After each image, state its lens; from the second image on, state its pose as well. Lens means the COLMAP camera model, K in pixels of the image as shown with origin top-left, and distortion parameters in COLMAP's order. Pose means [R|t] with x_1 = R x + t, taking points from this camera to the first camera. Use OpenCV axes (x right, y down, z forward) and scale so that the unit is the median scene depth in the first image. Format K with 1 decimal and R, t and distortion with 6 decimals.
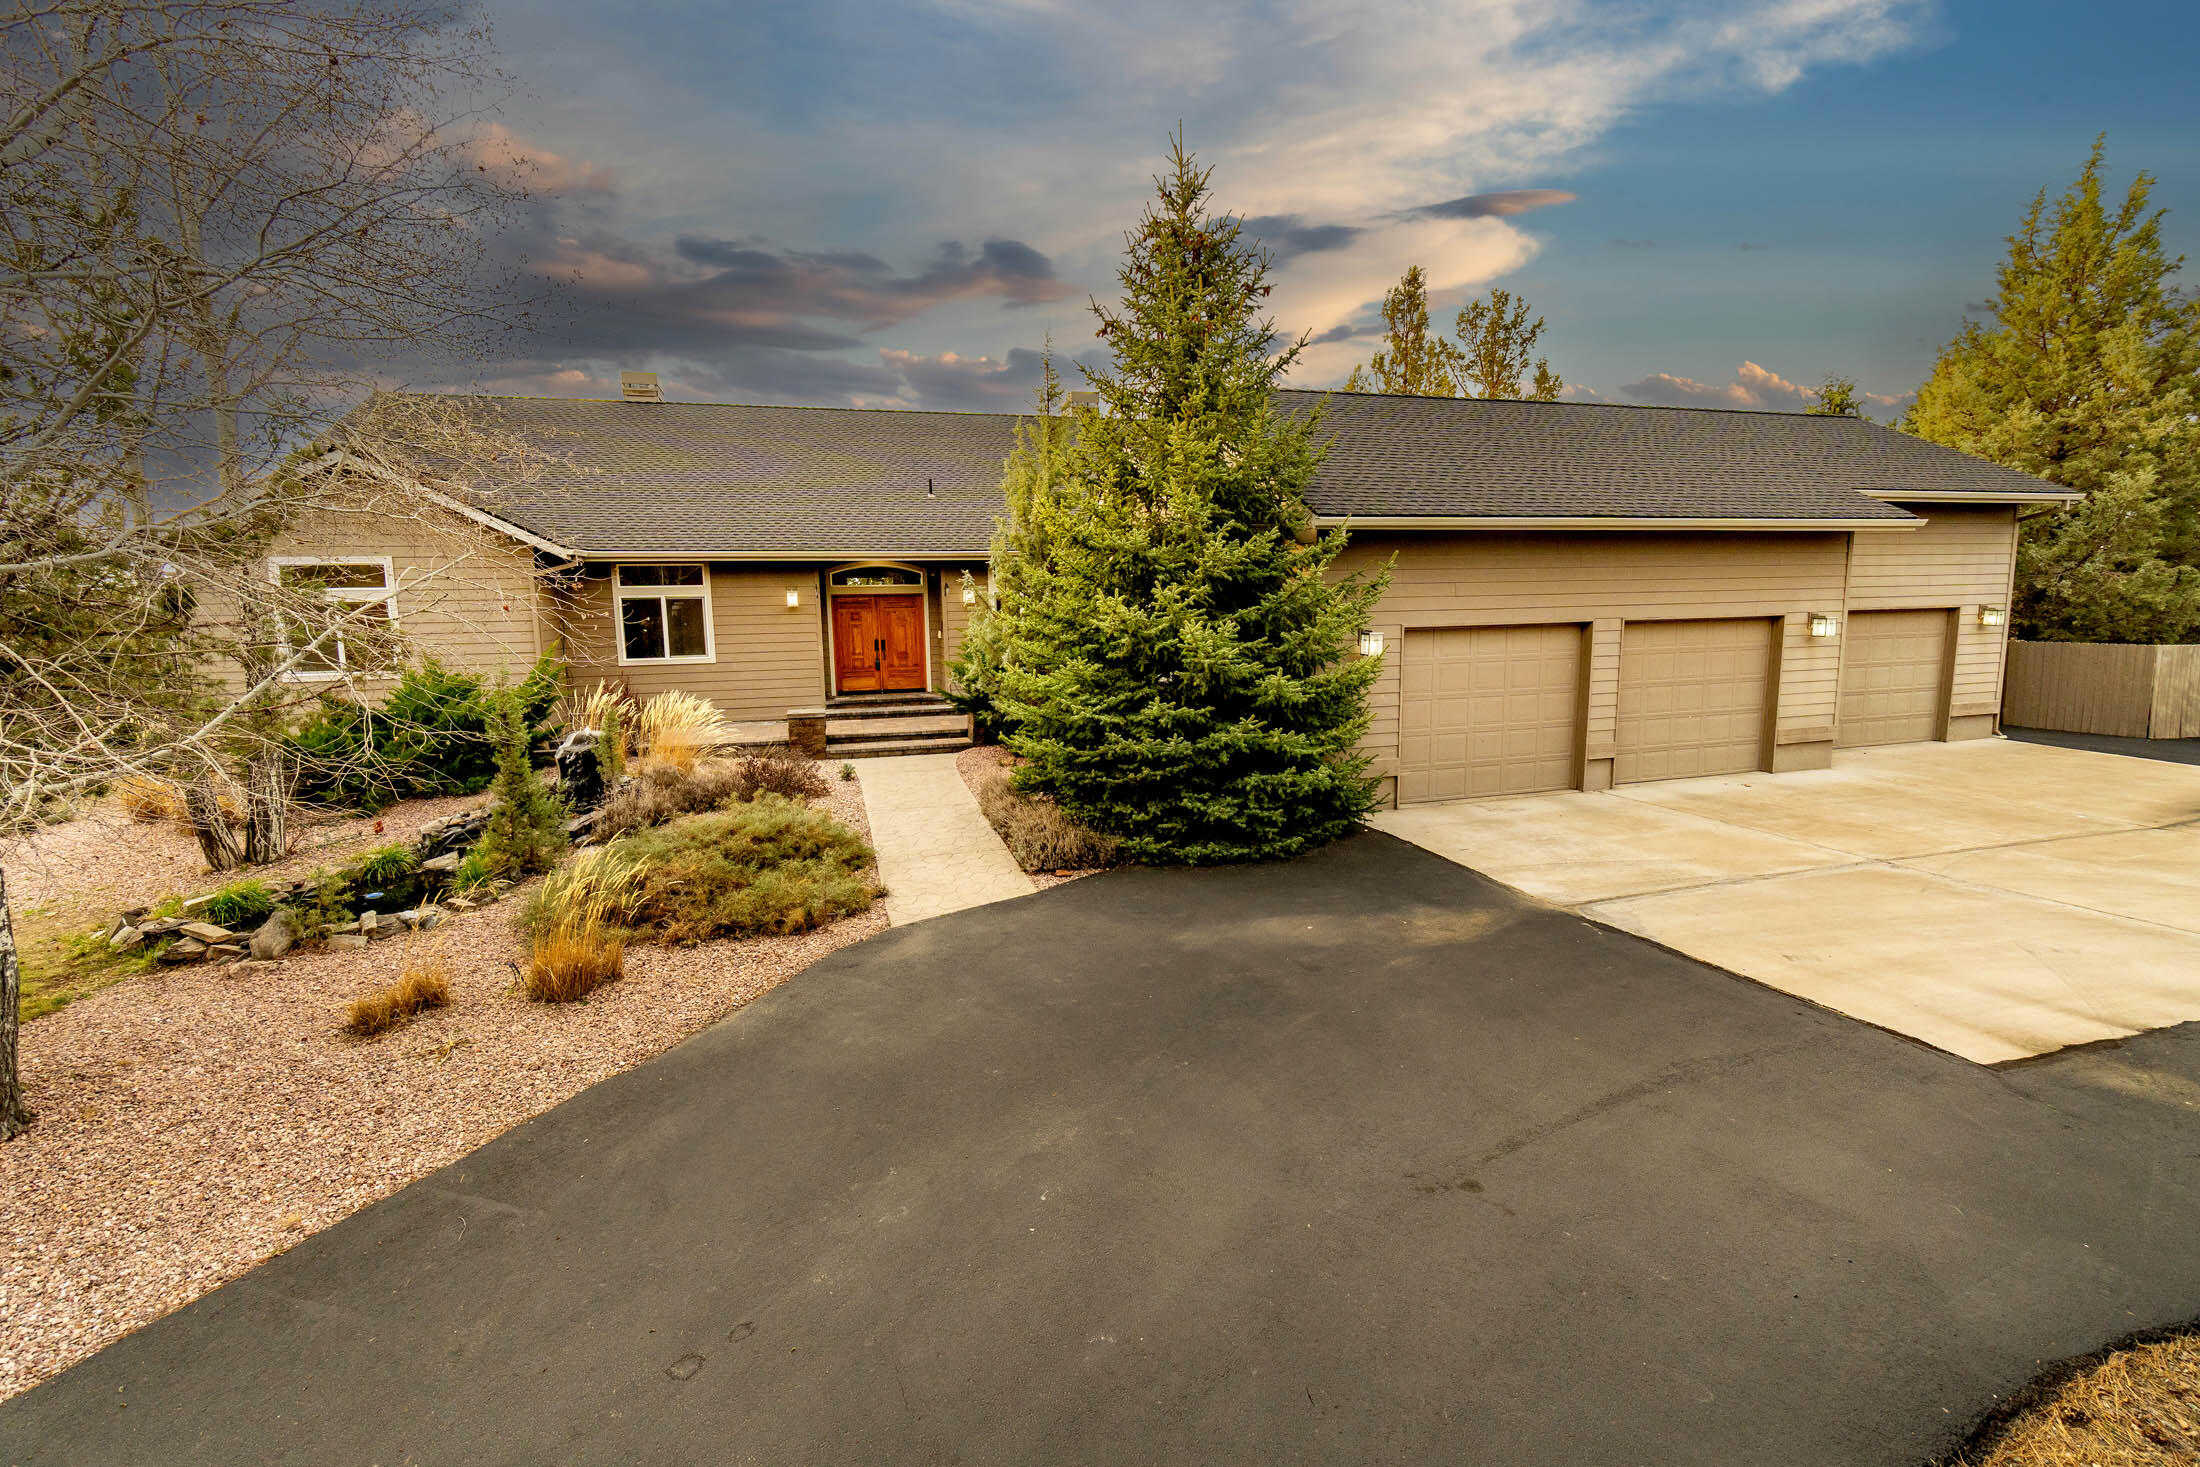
lens RADIAL K [[940.7, 0, 1099.5], [0, 940.7, 735.4], [0, 0, 1]] dist [0.000477, 0.000008]
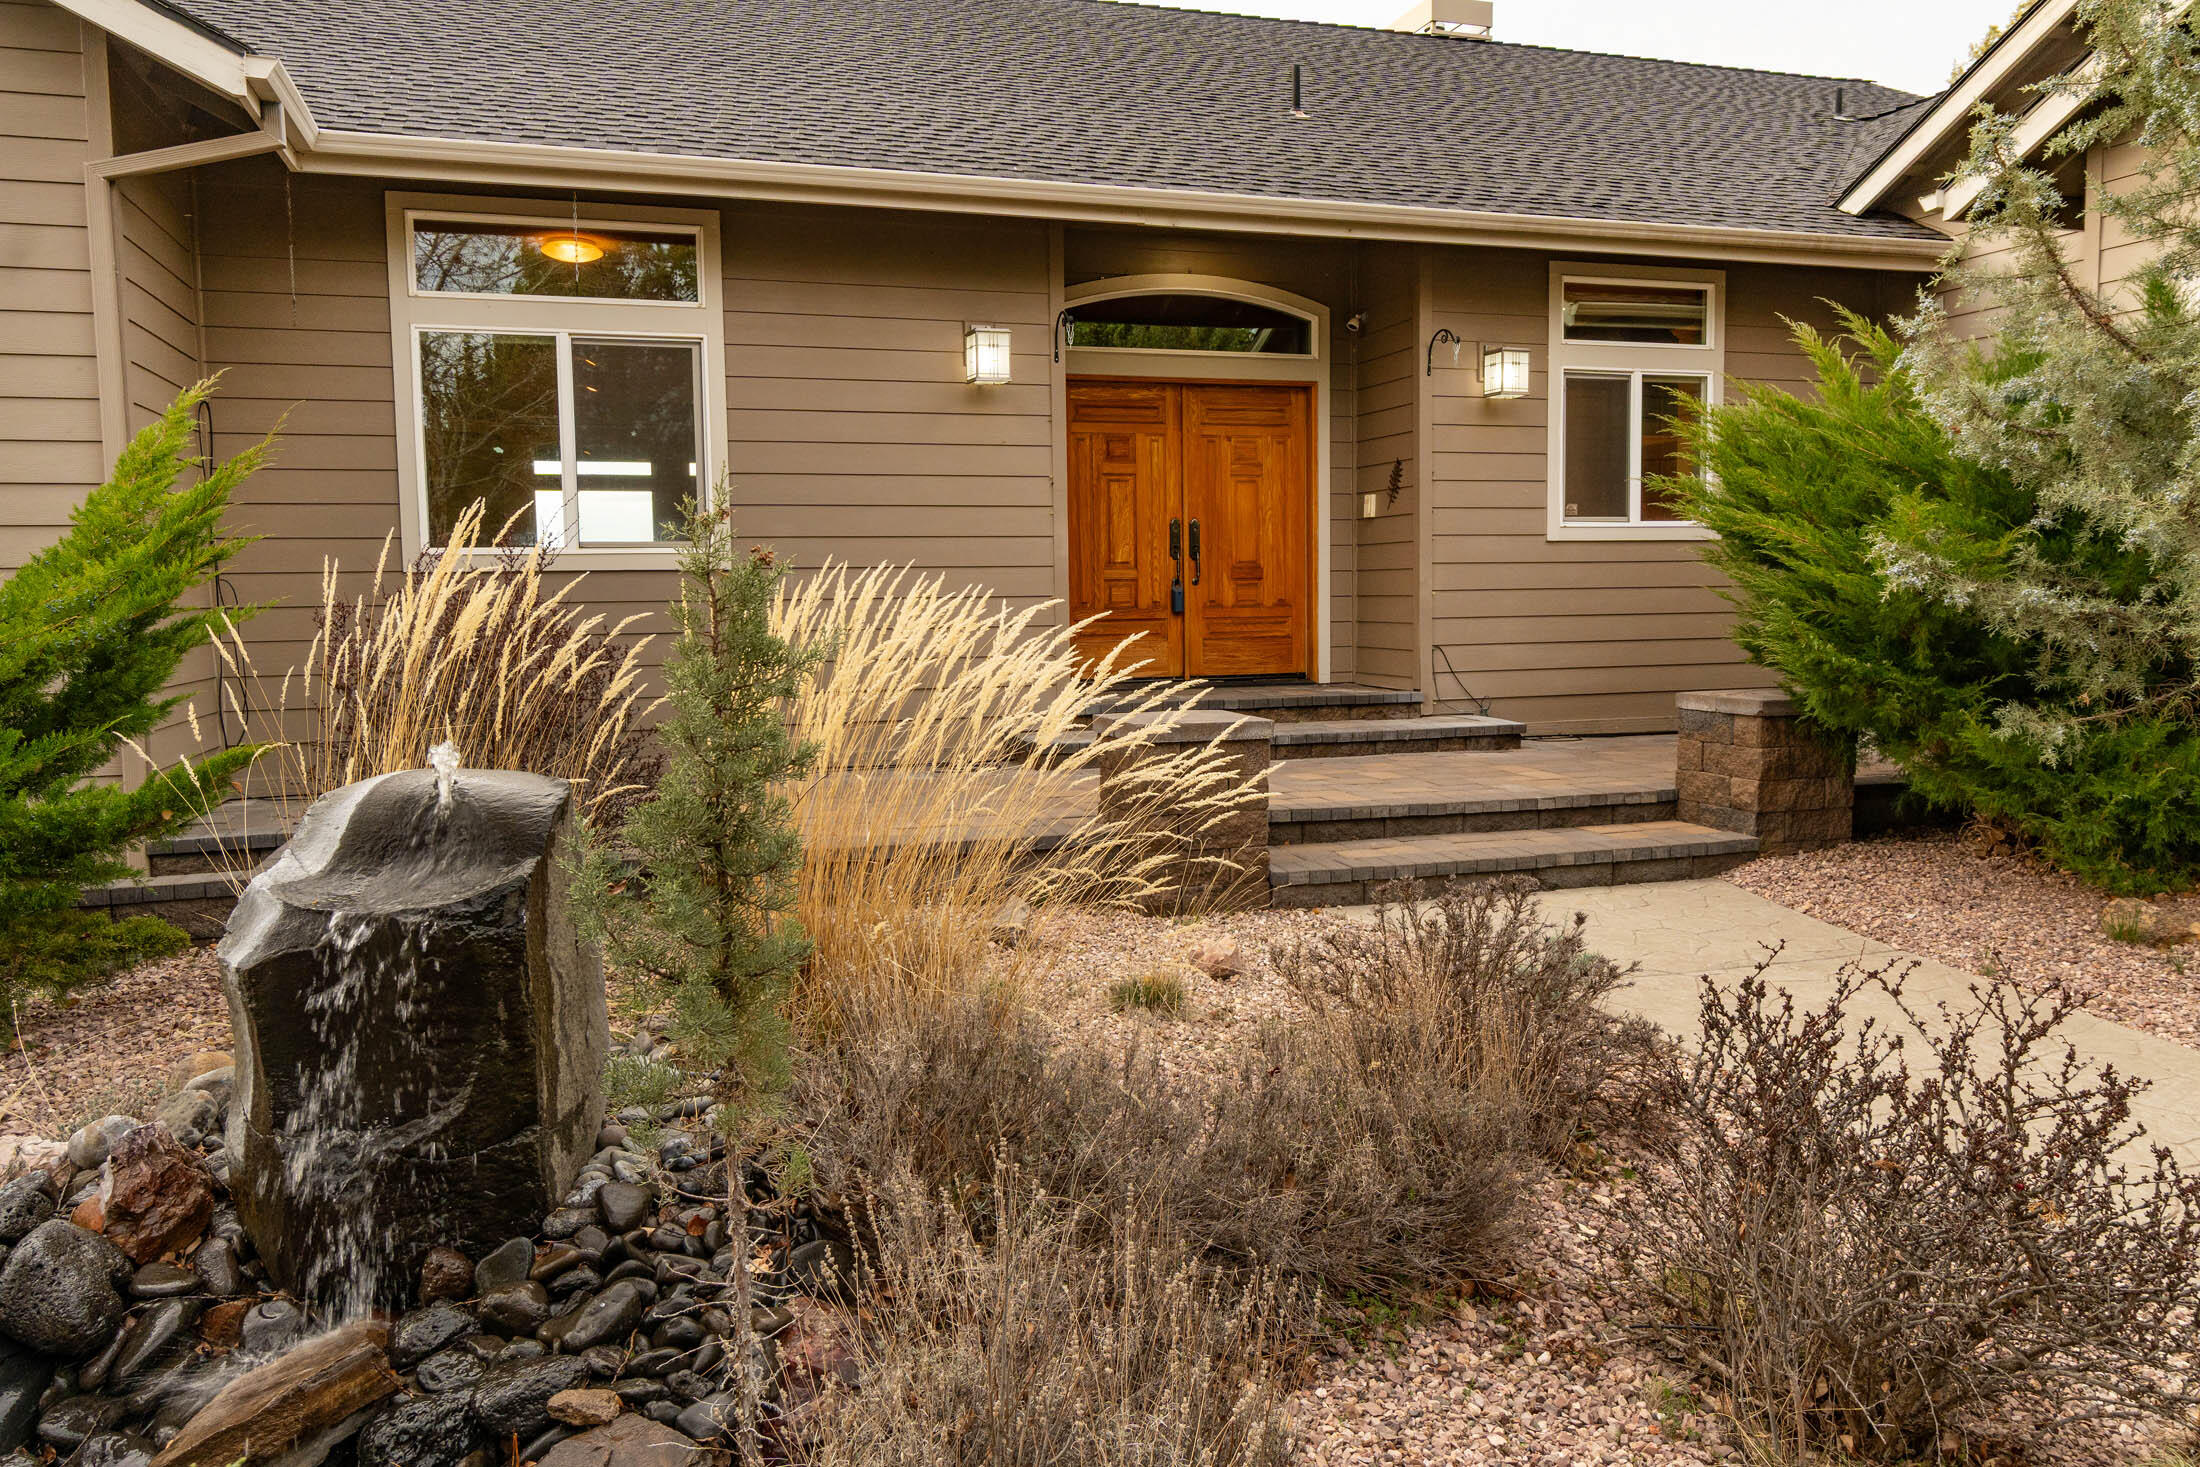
lens RADIAL K [[1561.5, 0, 1098.2], [0, 1561.5, 735.5], [0, 0, 1]] dist [-0.005842, -0.000451]
pose [[0.999652, -0.000990, 0.026380, -0.302137], [0.002501, 0.998354, -0.057289, 0.002562], [-0.026280, 0.057335, 0.998009, 0.508896]]
